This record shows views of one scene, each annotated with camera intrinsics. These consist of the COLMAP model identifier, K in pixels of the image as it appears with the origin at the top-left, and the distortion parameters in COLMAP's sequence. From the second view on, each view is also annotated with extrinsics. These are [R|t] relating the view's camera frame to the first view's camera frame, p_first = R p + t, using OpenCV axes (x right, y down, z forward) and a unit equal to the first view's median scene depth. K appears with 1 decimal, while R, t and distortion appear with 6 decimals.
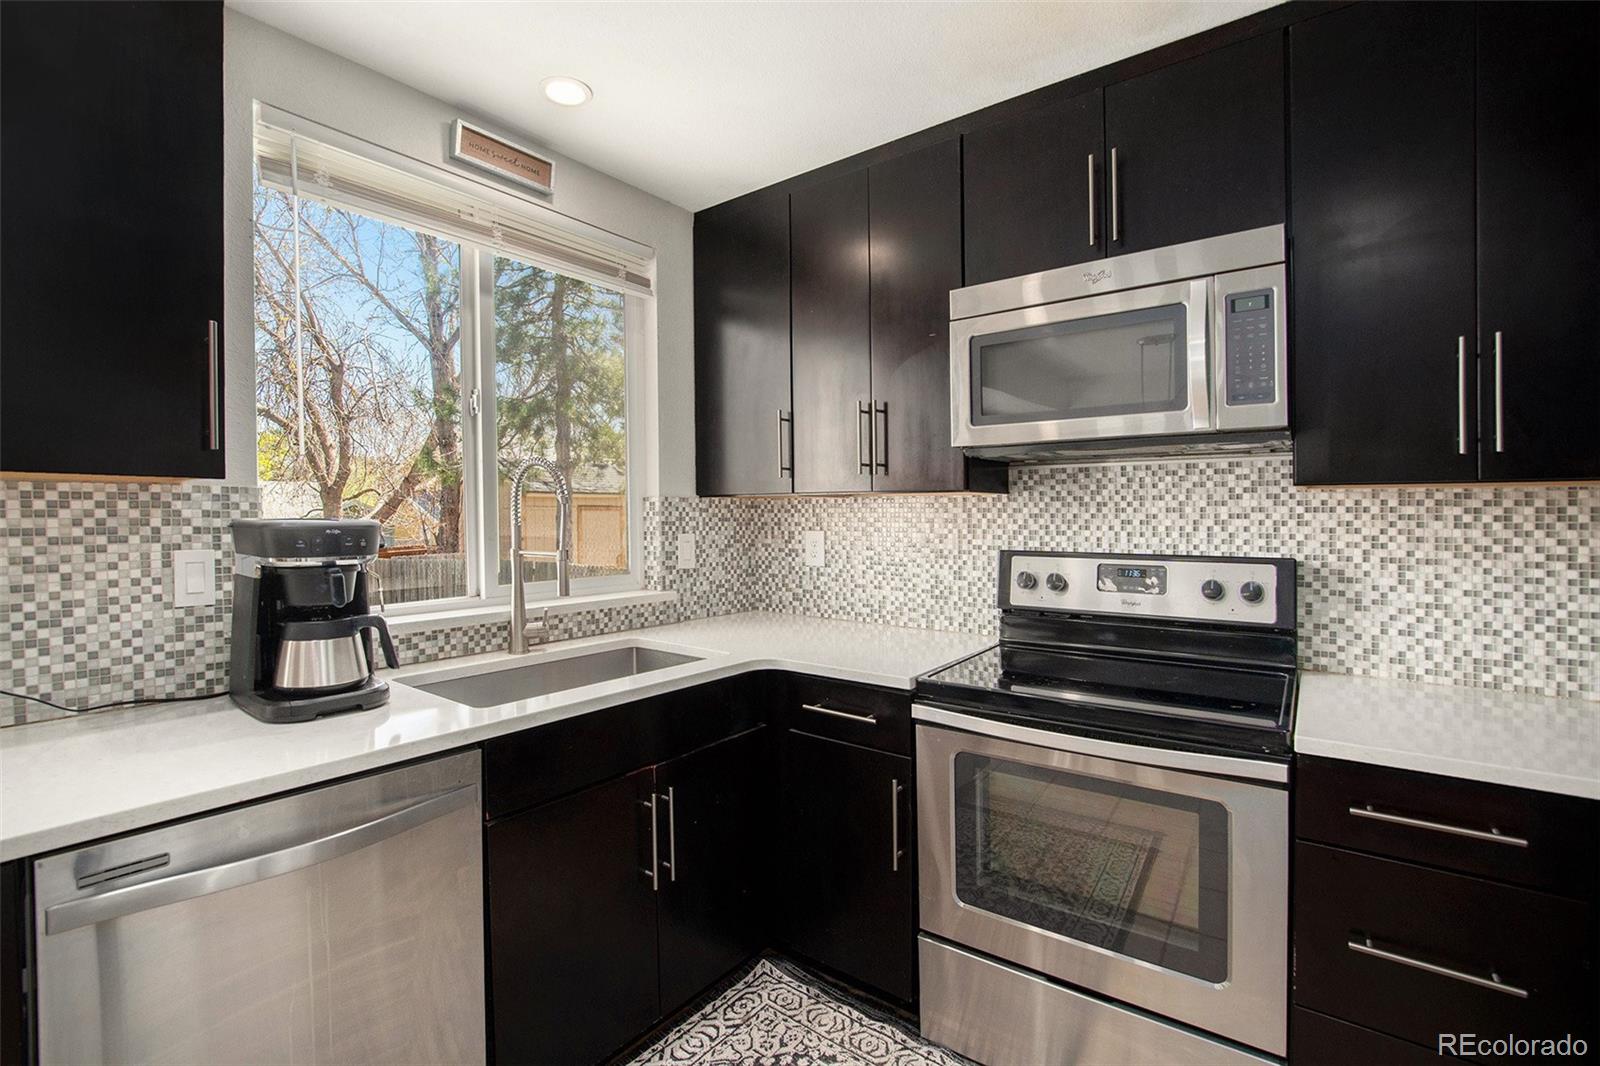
lens RADIAL K [[771.7, 0, 806.0], [0, 771.7, 517.7], [0, 0, 1]] dist [-0.001331, -0.000032]
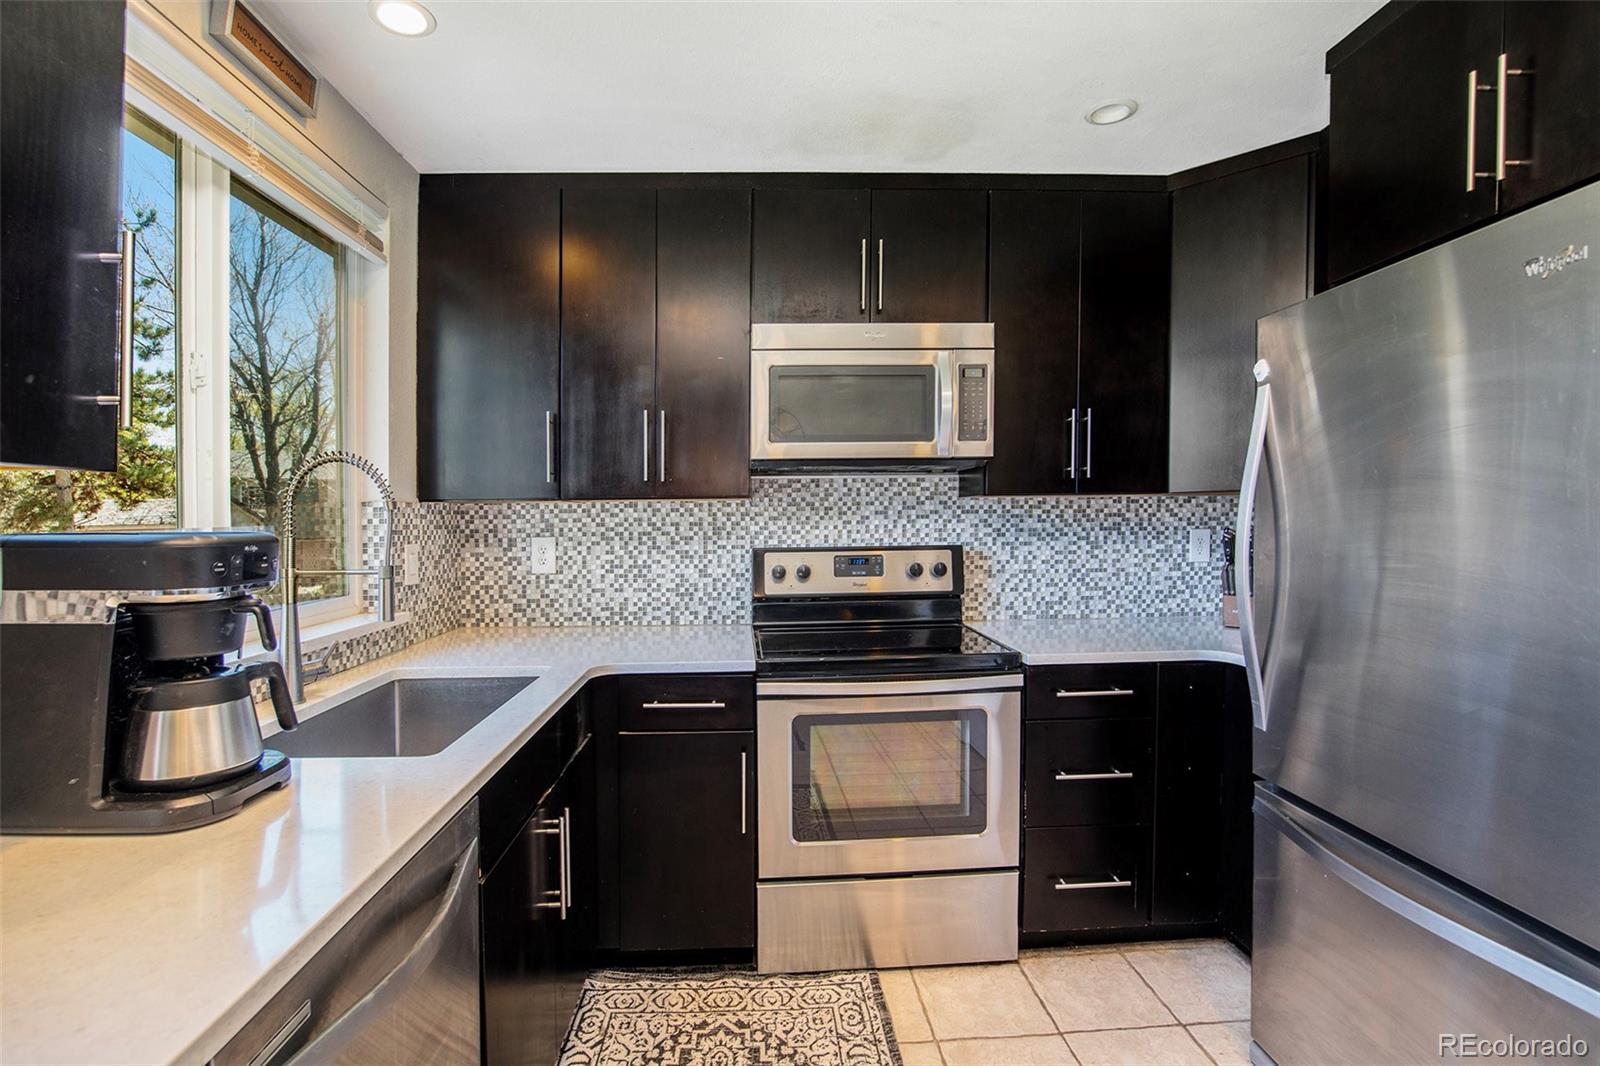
lens RADIAL K [[771.7, 0, 806.0], [0, 771.7, 517.7], [0, 0, 1]] dist [-0.001331, -0.000032]
pose [[0.752589, -0.010597, 0.658405, -0.484497], [0.015207, 0.999884, -0.001288, -0.001389], [-0.658315, 0.010982, 0.752663, 0.076783]]
